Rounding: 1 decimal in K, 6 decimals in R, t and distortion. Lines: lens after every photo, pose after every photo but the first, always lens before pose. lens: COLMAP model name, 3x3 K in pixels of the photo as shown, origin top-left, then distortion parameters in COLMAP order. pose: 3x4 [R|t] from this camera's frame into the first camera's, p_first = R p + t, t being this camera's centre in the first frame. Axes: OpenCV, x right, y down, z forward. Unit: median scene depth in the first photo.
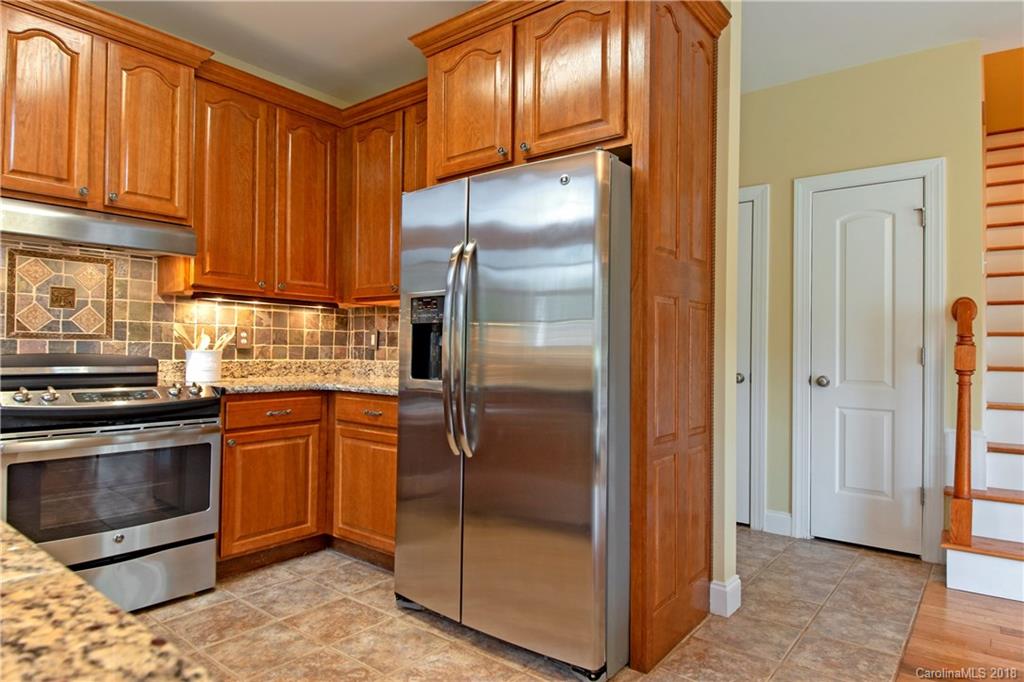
lens RADIAL K [[610.1, 0, 489.2], [0, 610.1, 340.8], [0, 0, 1]] dist [0.019918, -0.026176]
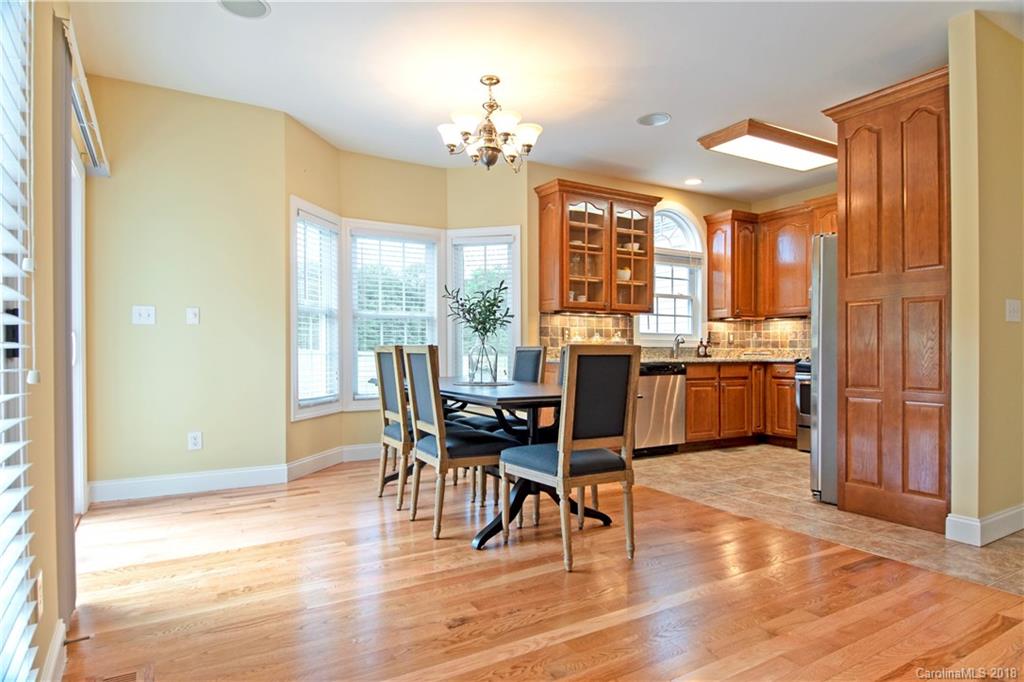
lens RADIAL K [[585.5, 0, 525.8], [0, 585.5, 352.7], [0, 0, 1]] dist [-0.003408, -0.003175]
pose [[-0.307236, -0.005423, -0.951618, 1.599990], [0.009687, 0.999914, -0.008826, 0.052843], [0.951584, -0.011930, -0.307157, 0.465729]]
